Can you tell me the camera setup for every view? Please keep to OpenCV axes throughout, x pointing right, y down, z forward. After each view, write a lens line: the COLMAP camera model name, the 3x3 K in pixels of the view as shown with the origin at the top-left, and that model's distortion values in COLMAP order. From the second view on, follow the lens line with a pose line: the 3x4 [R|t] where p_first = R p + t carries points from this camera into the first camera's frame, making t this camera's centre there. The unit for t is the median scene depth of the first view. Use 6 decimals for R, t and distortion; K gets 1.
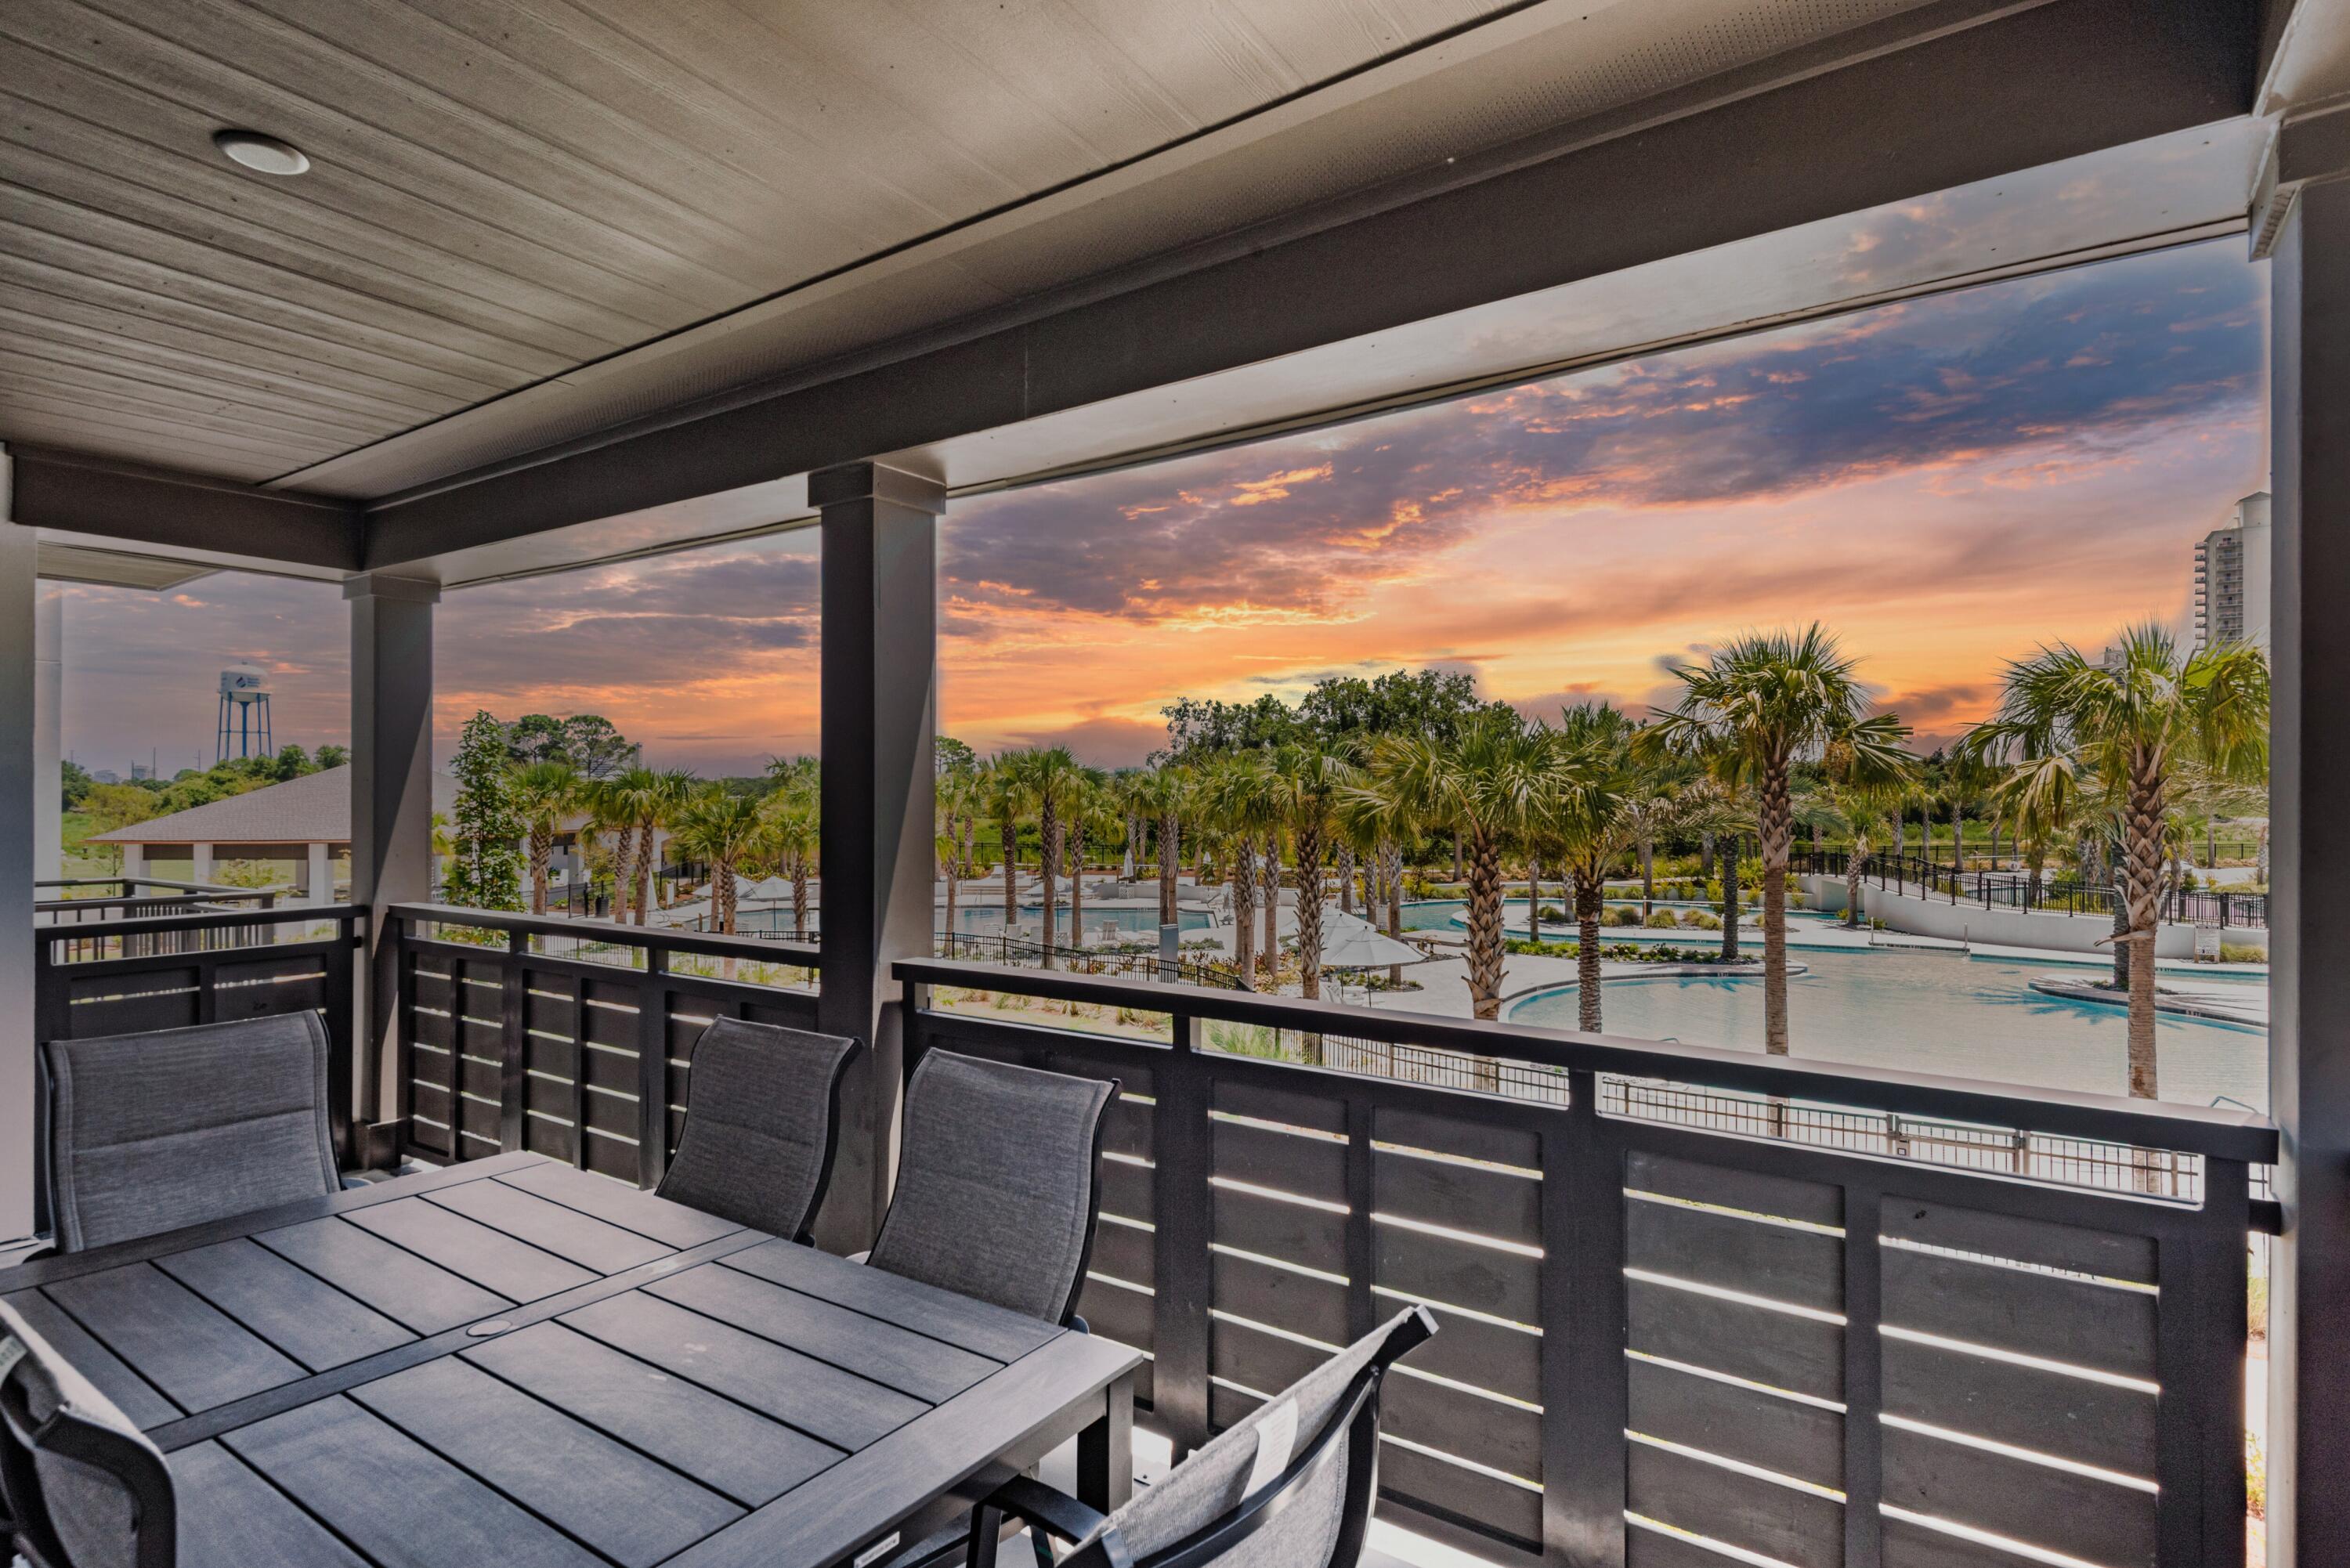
lens RADIAL K [[1178.8, 0, 1170.6], [0, 1178.8, 762.1], [0, 0, 1]] dist [-0.007167, -0.000879]
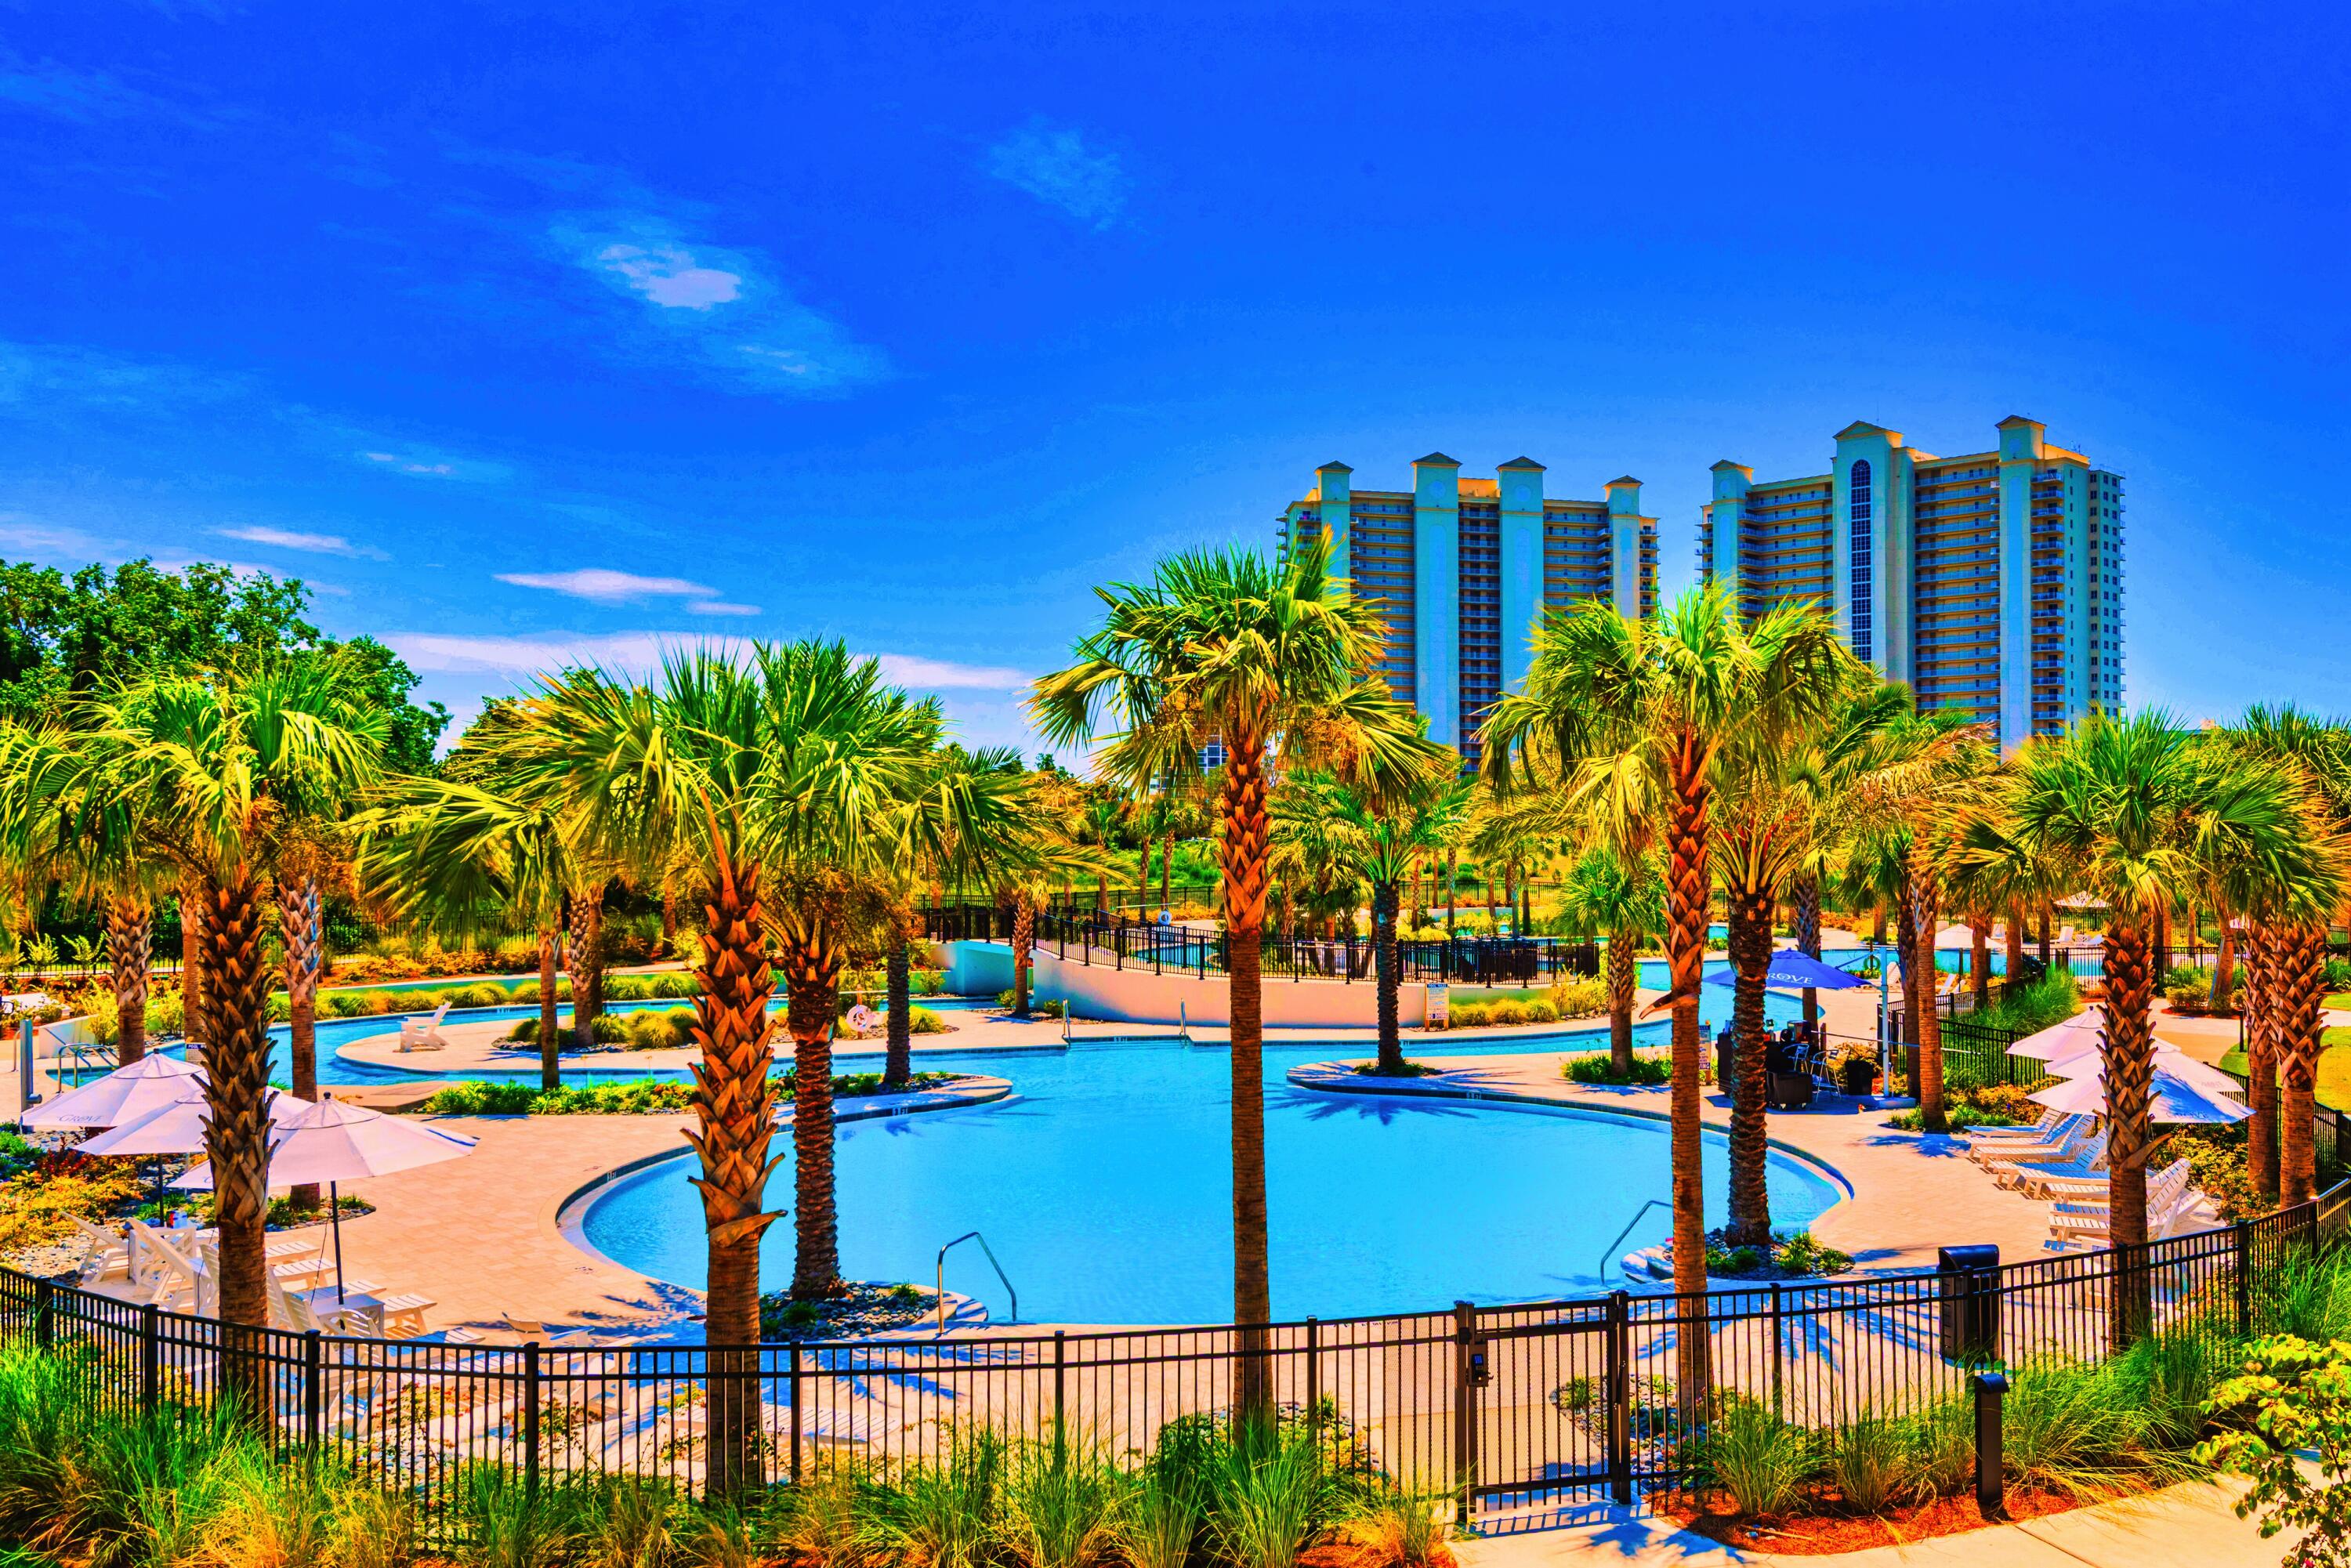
lens RADIAL K [[1905.1, 0, 1486.8], [0, 1905.1, 790.4], [0, 0, 1]] dist [0.032663, 0.003761]
pose [[0.667453, 0.016895, 0.744460, -0.053818], [-0.025672, 0.999670, 0.000329, 0.006275], [-0.744209, -0.019332, 0.667667, 0.101009]]
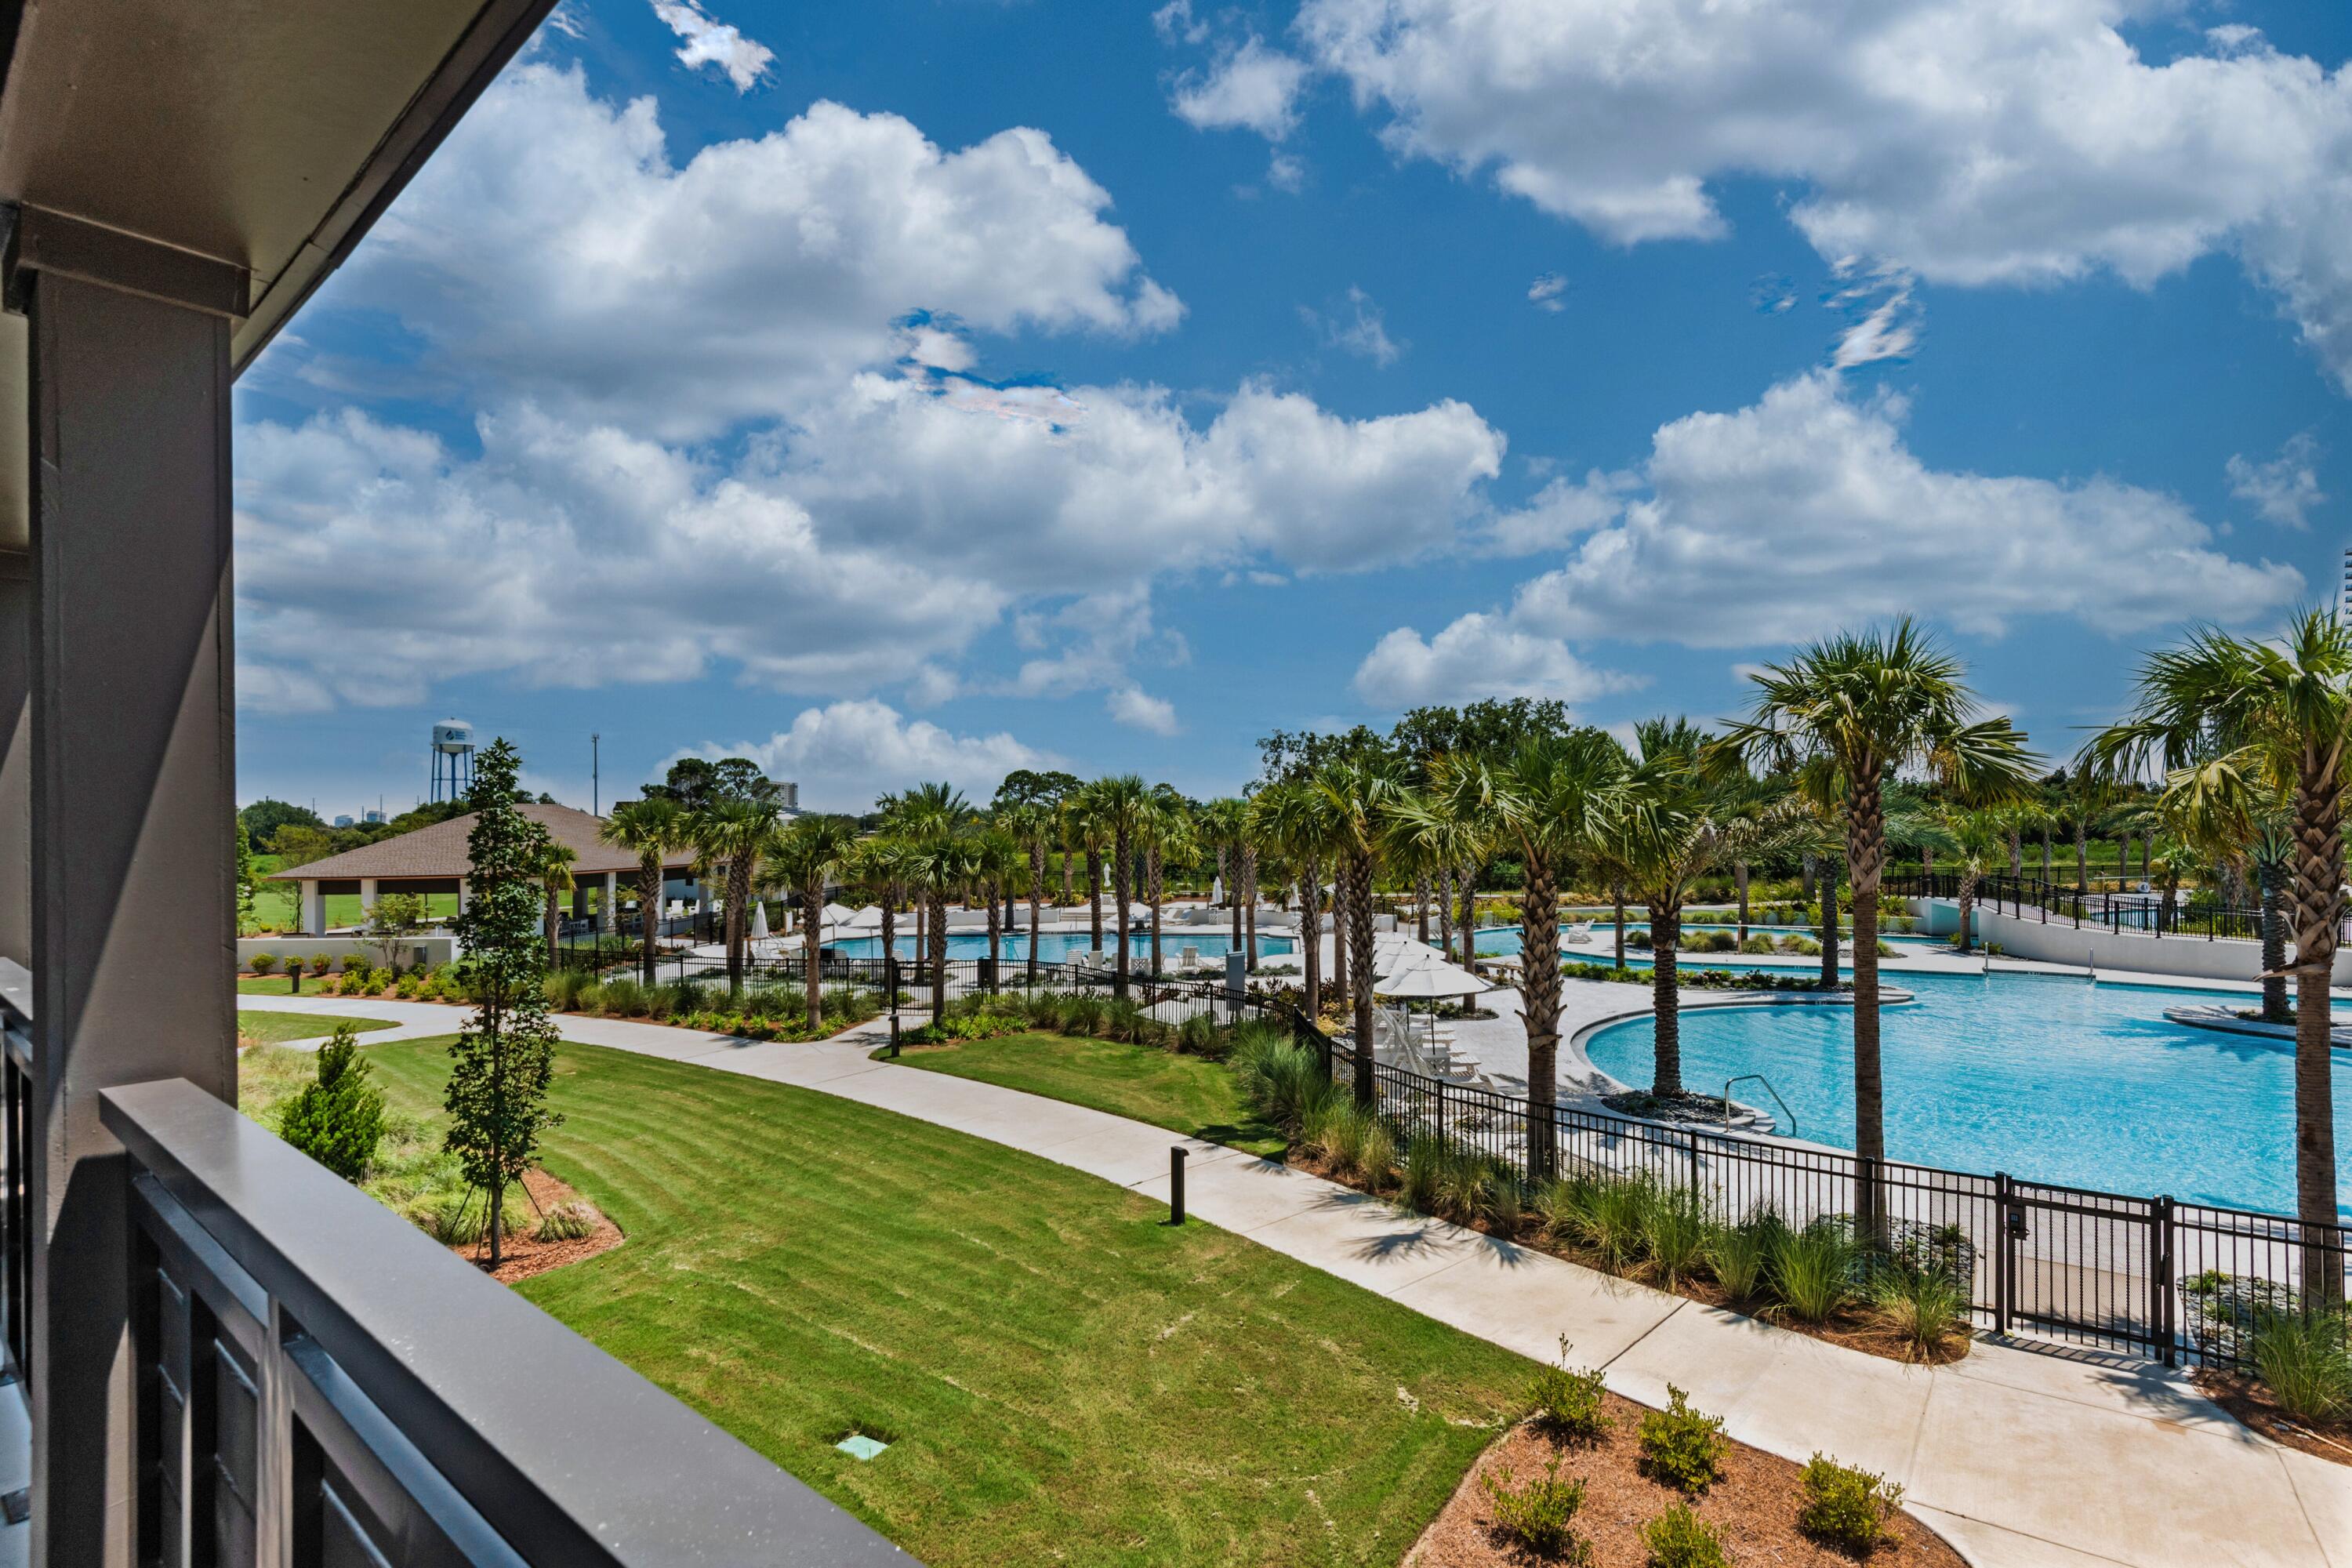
lens RADIAL K [[1111.3, 0, 1176.9], [0, 1111.3, 811.6], [0, 0, 1]] dist [-0.000282, -0.006141]
pose [[0.995487, -0.013488, -0.093934, 0.028356], [0.014920, 0.999783, 0.014558, 0.003104], [0.093717, -0.015894, 0.995472, 0.043278]]
